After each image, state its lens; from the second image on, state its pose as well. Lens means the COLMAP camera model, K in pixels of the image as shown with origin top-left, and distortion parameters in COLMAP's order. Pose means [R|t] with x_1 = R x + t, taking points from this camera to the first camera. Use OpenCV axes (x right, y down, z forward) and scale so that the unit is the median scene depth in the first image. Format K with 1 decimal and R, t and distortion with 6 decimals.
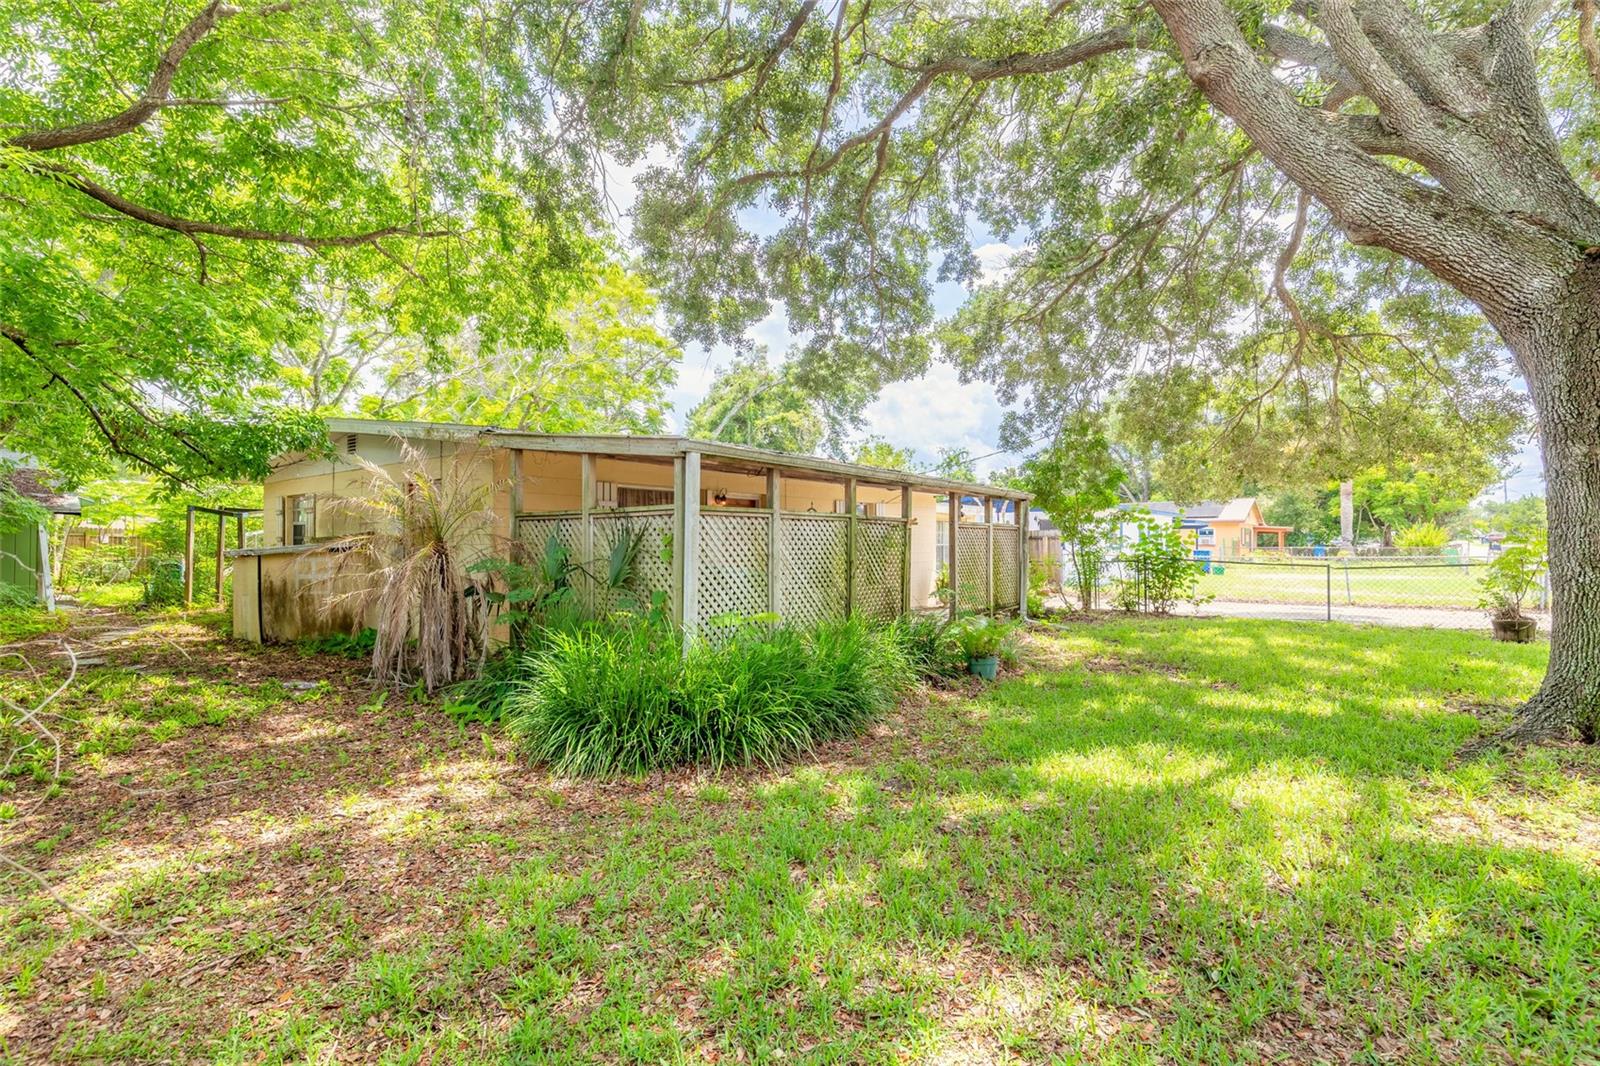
lens RADIAL K [[717.0, 0, 794.6], [0, 717.0, 535.1], [0, 0, 1]] dist [0.002361, 0.000371]
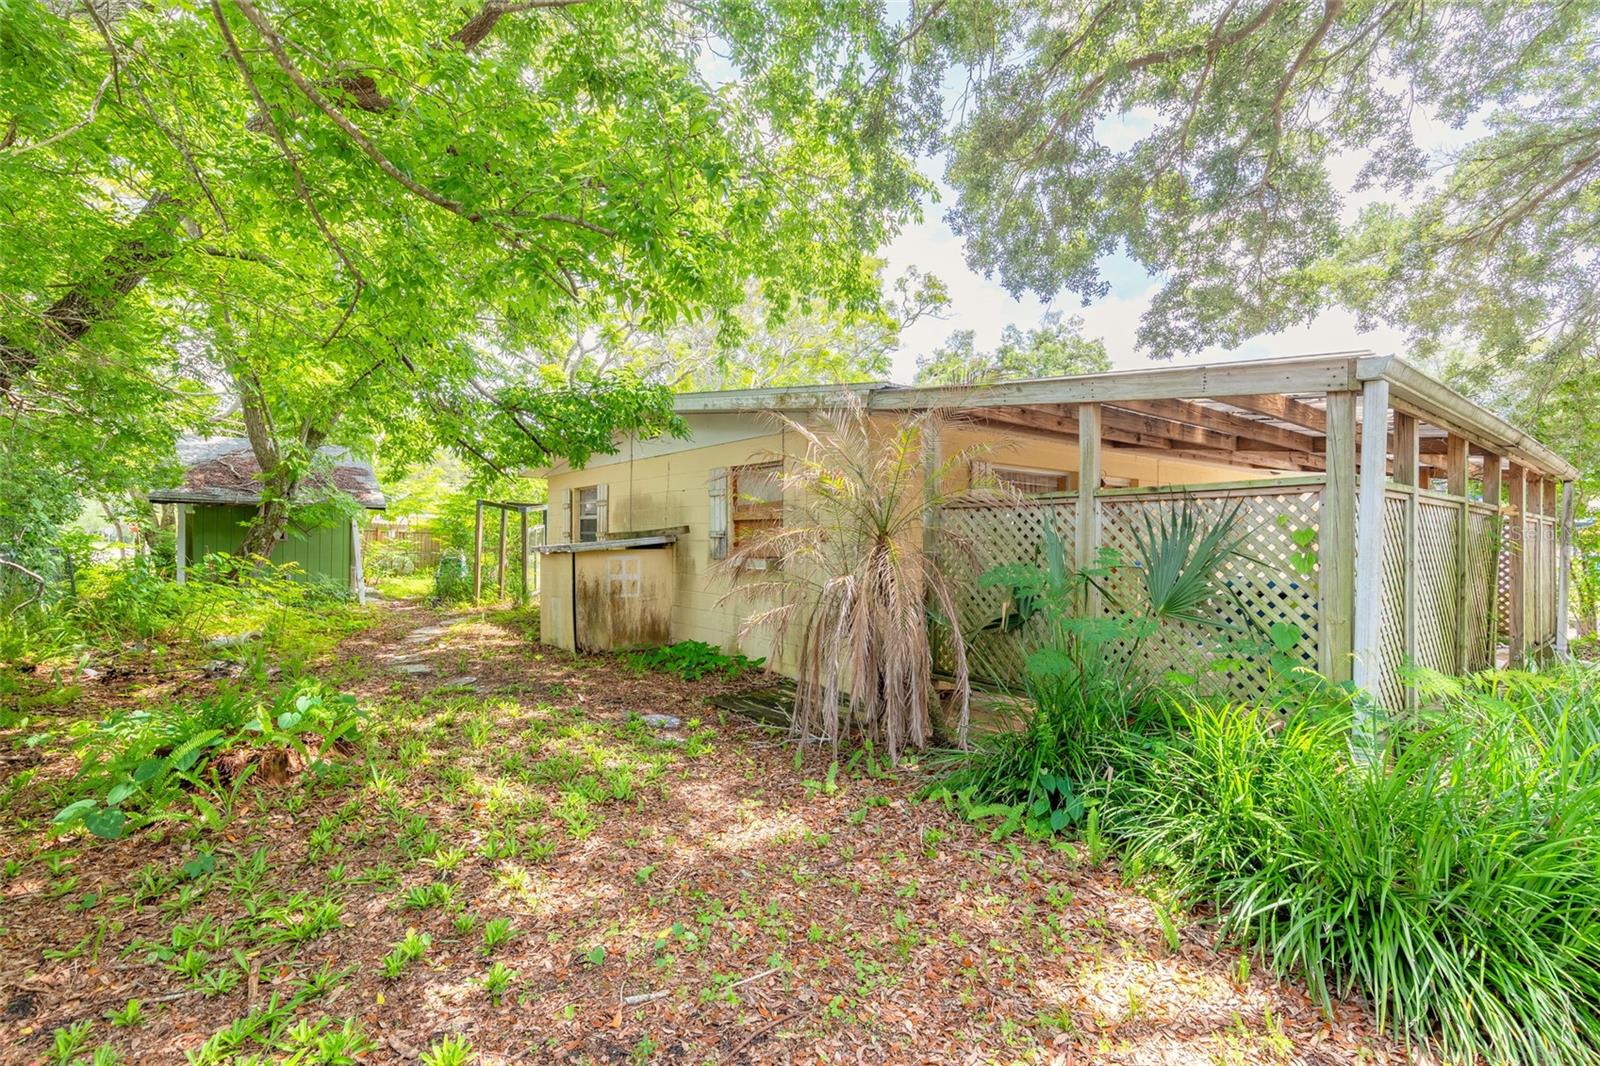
lens RADIAL K [[716.2, 0, 800.0], [0, 716.2, 533.0], [0, 0, 1]] dist [-0.000327, -0.000022]
pose [[0.973876, 0.002722, -0.227063, -0.208068], [-0.002586, 0.999996, 0.000895, 0.002224], [0.227065, -0.000284, 0.973880, 0.157608]]
